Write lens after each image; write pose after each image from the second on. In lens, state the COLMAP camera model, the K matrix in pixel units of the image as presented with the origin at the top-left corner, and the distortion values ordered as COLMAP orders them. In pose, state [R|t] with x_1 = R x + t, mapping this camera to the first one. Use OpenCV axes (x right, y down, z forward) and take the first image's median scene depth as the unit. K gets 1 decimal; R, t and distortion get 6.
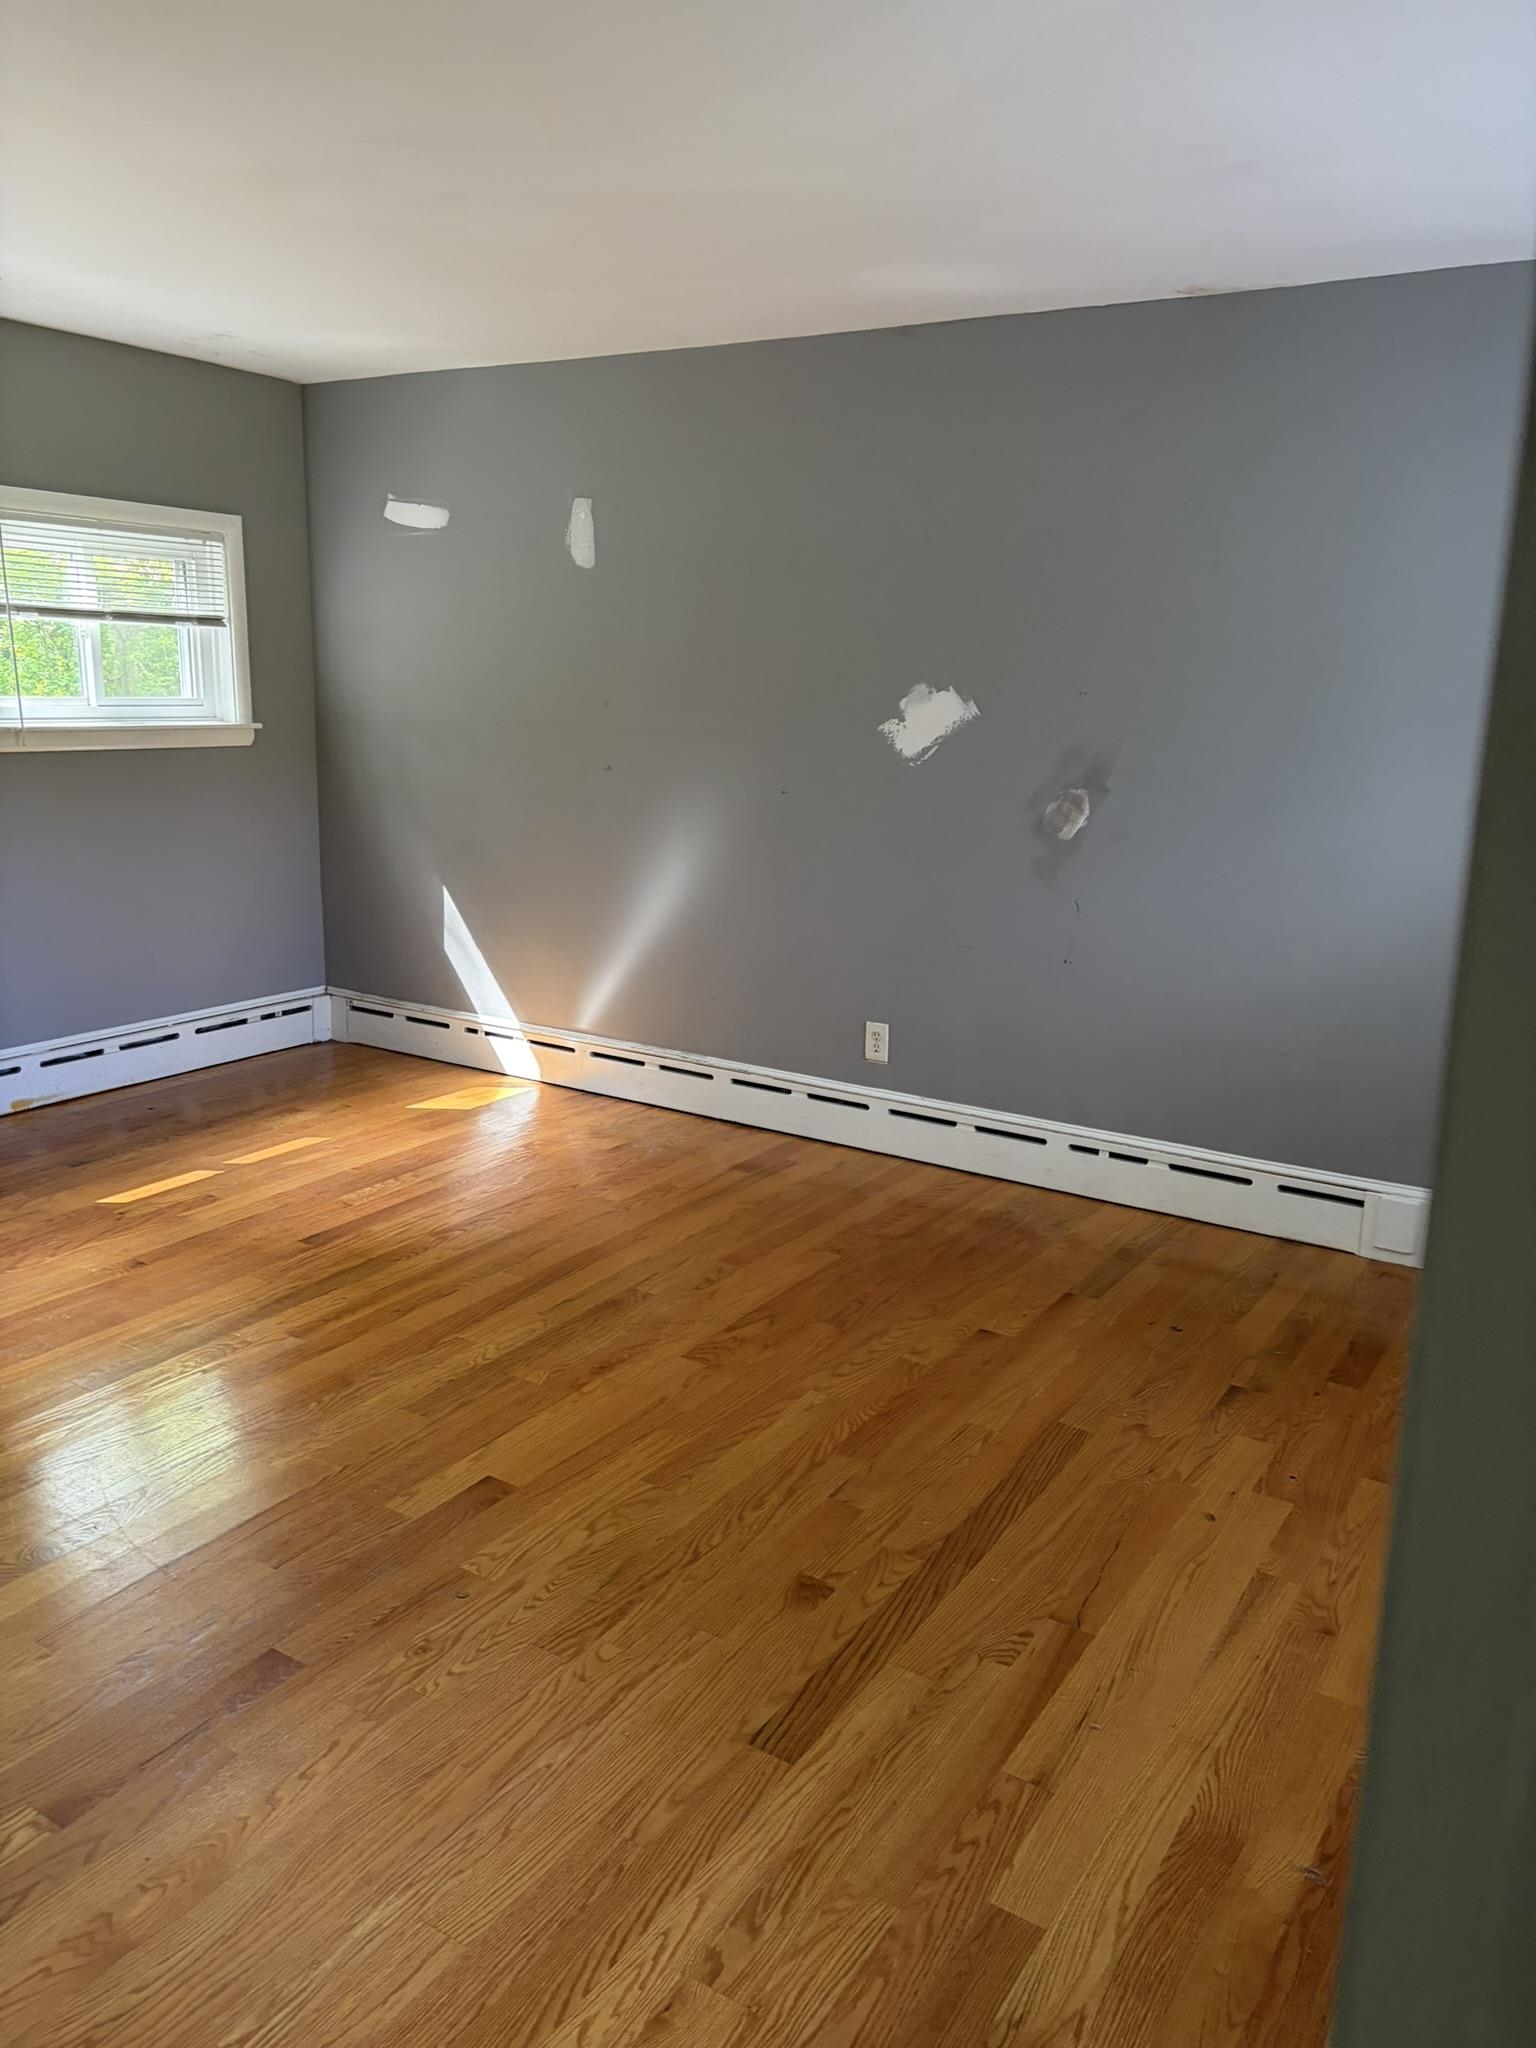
lens RADIAL K [[1542.5, 0, 781.6], [0, 1542.5, 1027.9], [0, 0, 1]] dist [0.013413, 0.005741]
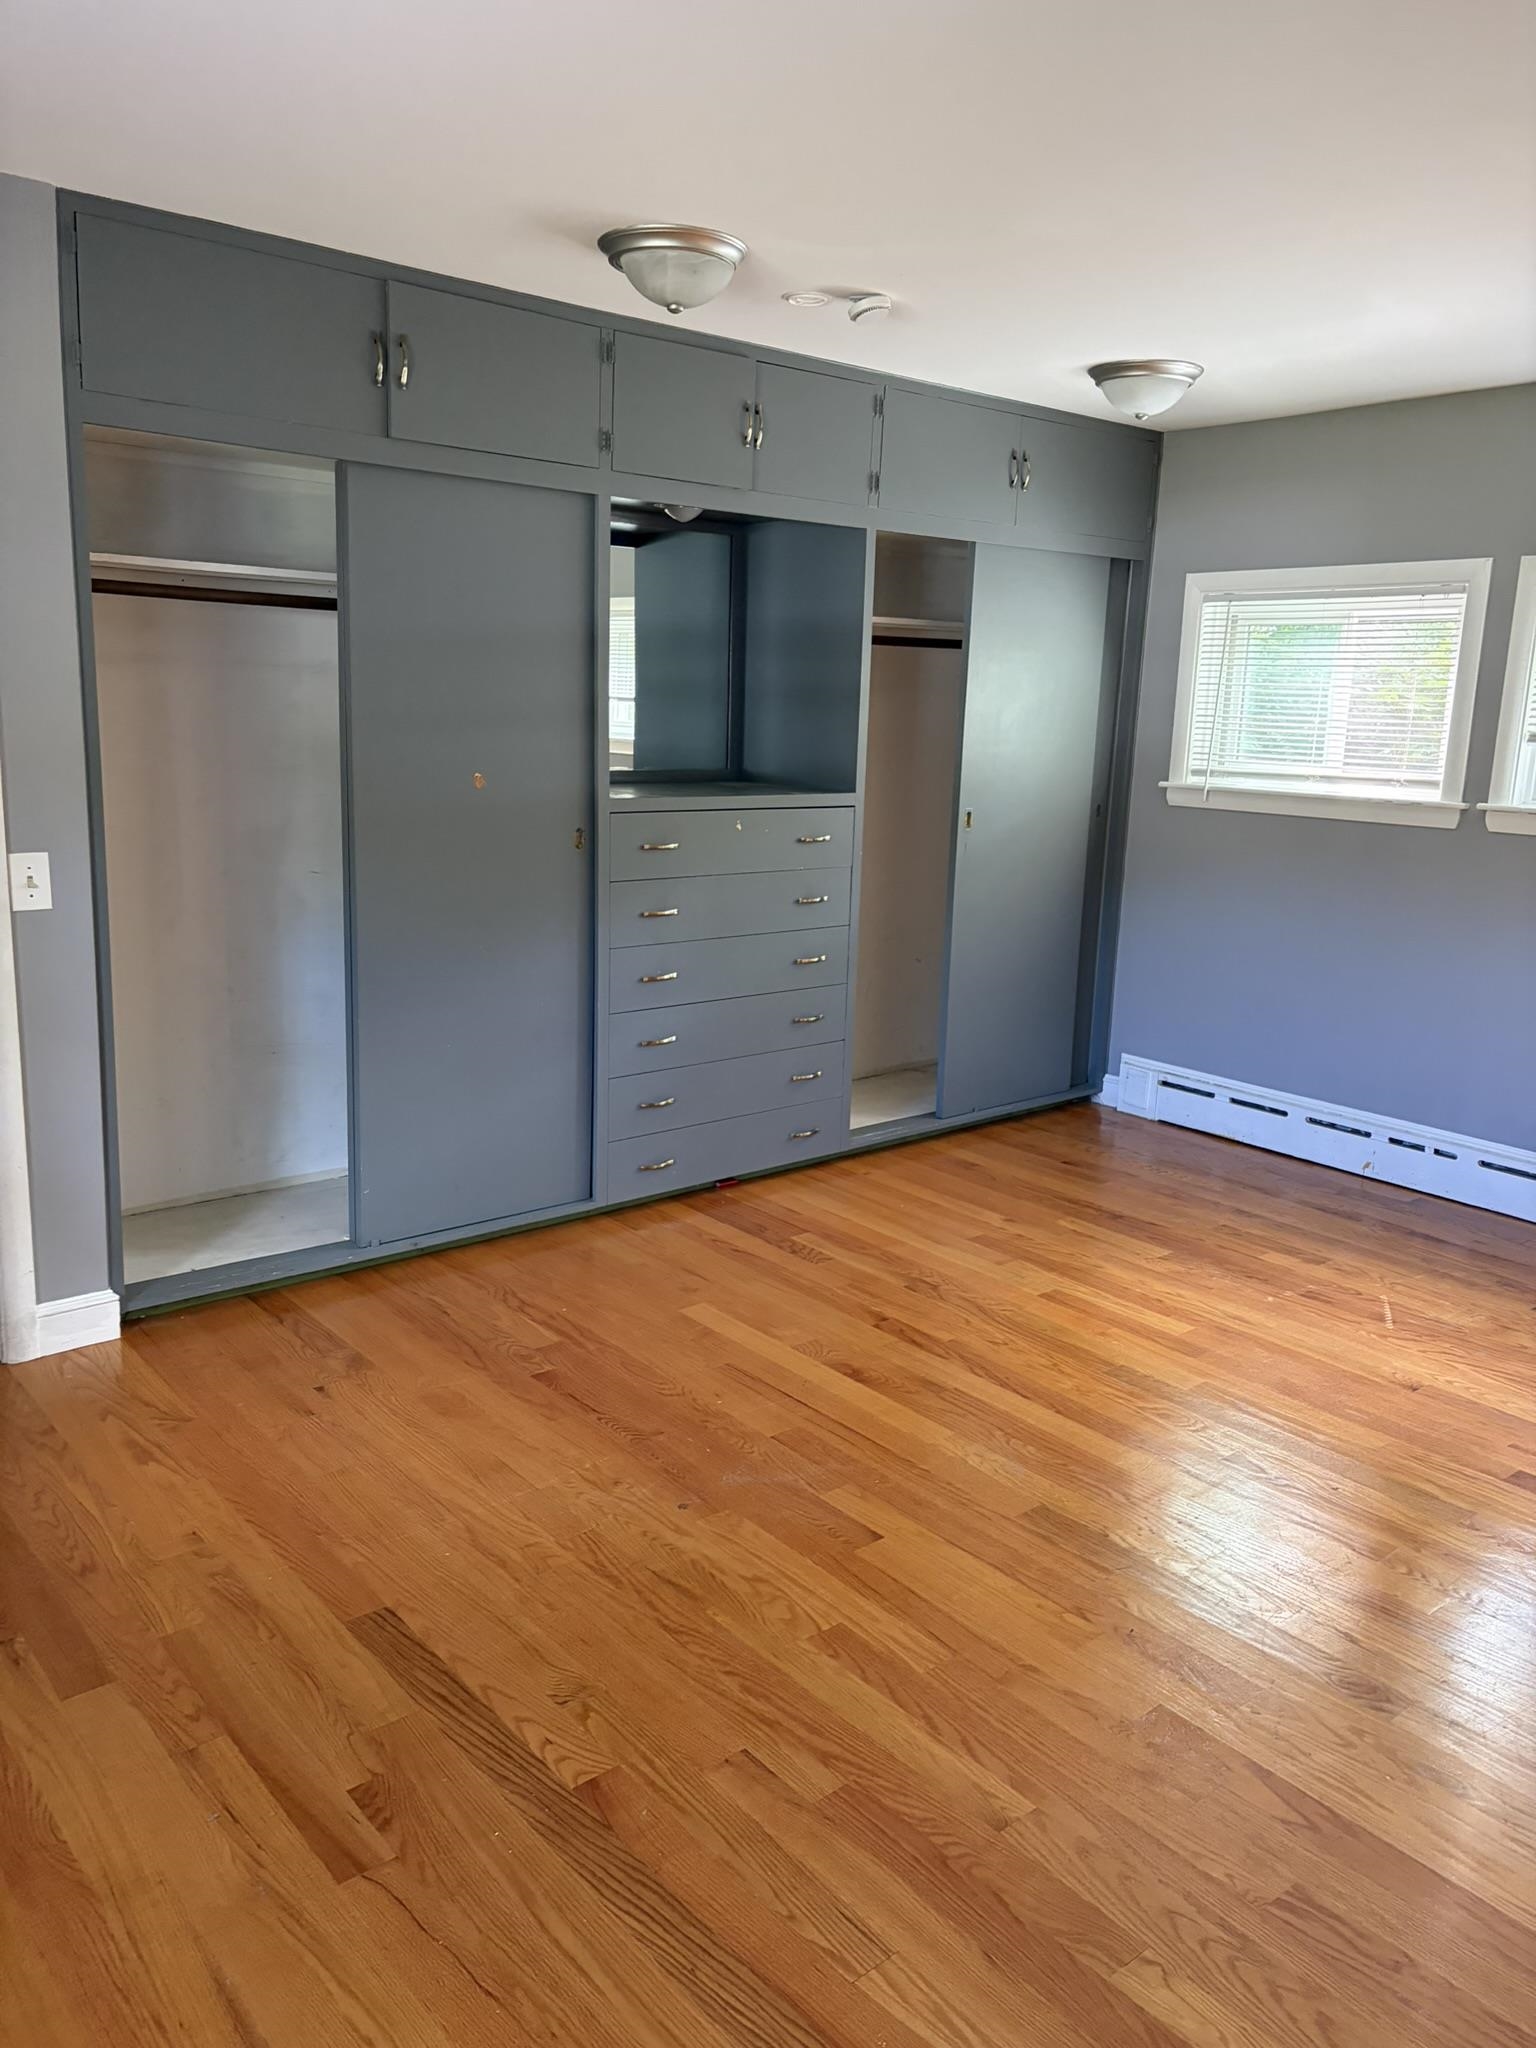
lens RADIAL K [[1542.5, 0, 781.7], [0, 1542.5, 1022.4], [0, 0, 1]] dist [0.013413, 0.005741]
pose [[-0.297381, 0.157997, -0.941595, 0.835869], [-0.257581, 0.936367, 0.238471, -0.274972], [0.919357, 0.313454, -0.237761, 1.293563]]
